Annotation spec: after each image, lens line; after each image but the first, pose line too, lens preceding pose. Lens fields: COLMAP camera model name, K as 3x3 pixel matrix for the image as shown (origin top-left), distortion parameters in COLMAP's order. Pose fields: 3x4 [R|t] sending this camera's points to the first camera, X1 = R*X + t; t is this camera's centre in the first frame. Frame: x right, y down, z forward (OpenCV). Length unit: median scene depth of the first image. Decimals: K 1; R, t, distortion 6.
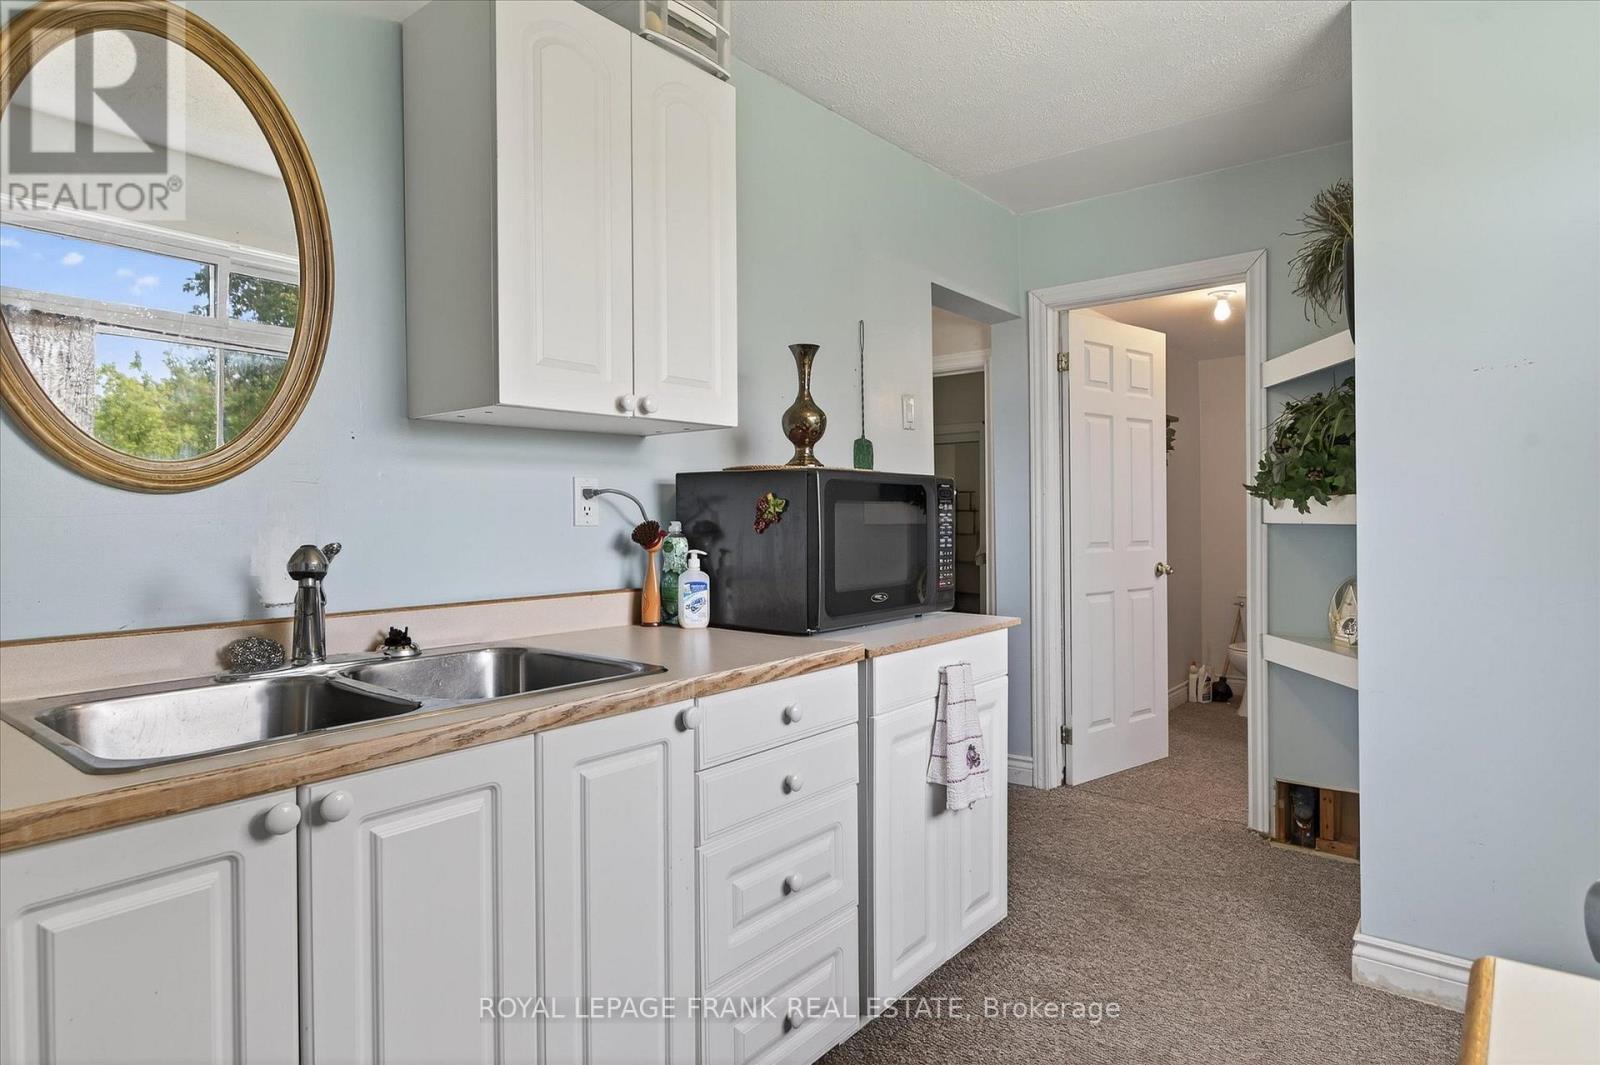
lens RADIAL K [[902.1, 0, 799.2], [0, 902.1, 540.3], [0, 0, 1]] dist [-0.009451, 0.010910]
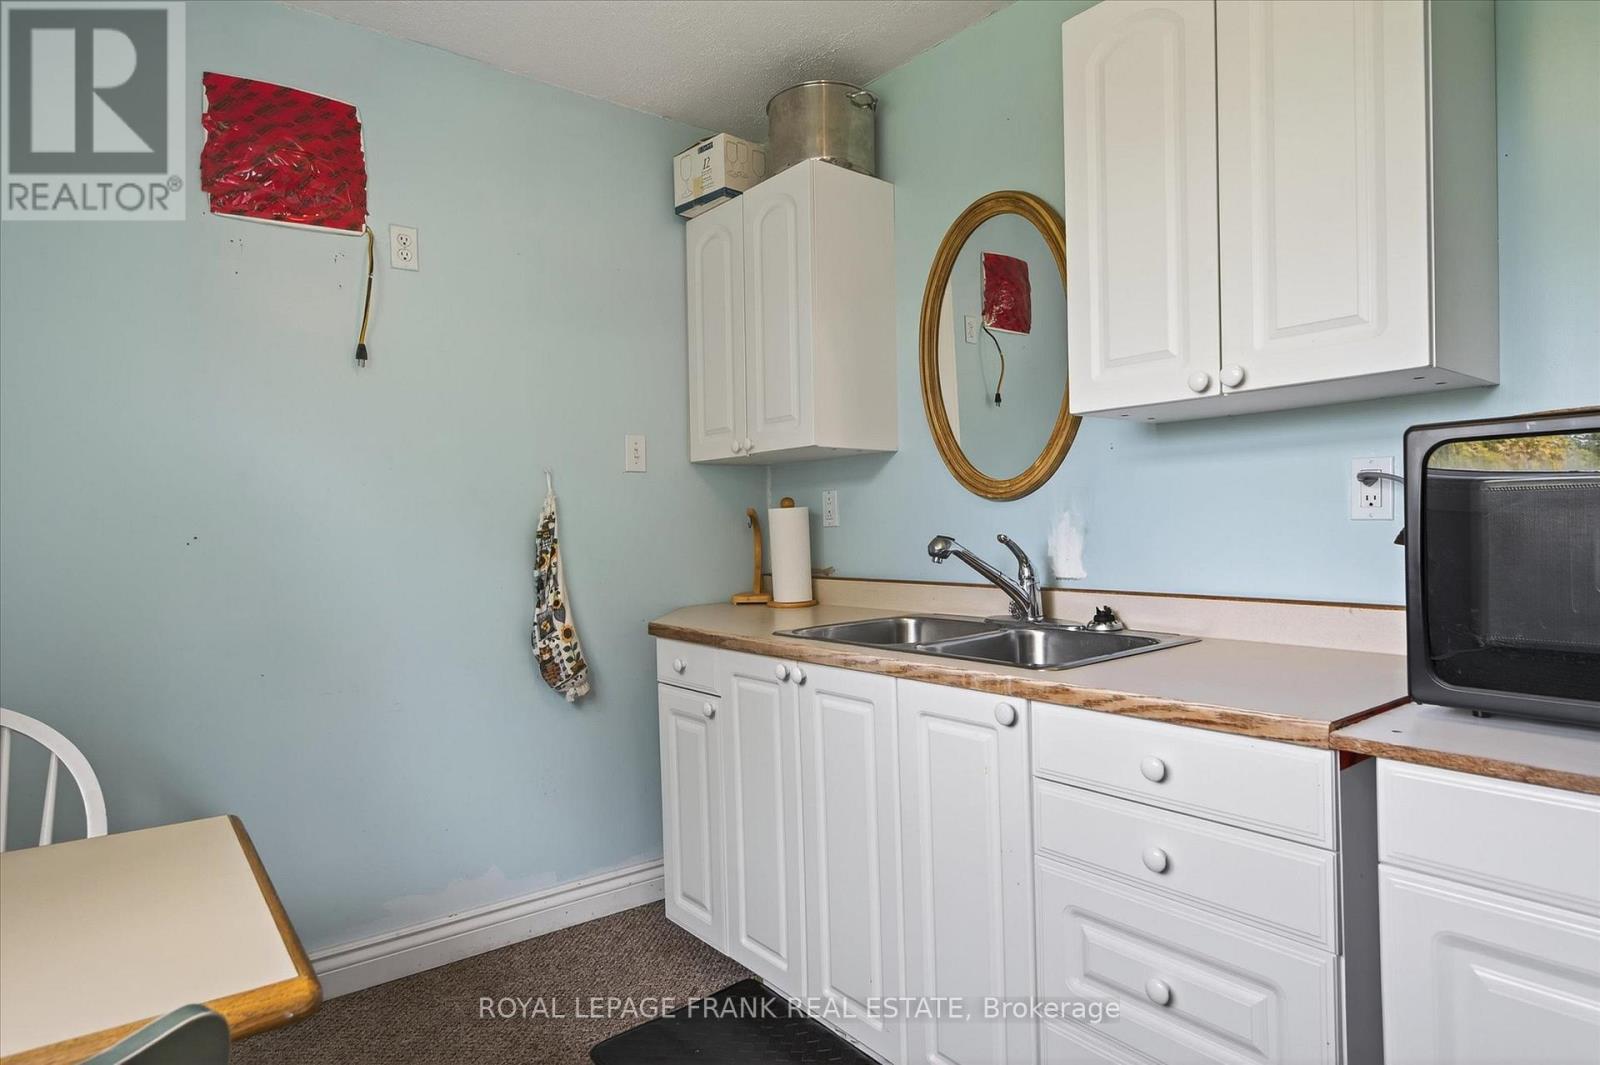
lens RADIAL K [[902.1, 0, 799.2], [0, 902.1, 518.8], [0, 0, 1]] dist [-0.009451, 0.010910]
pose [[-0.201709, 0.003949, -0.979437, 0.825902], [-0.005369, 0.999972, 0.005137, -0.023524], [0.979431, 0.006295, -0.201683, 0.880096]]
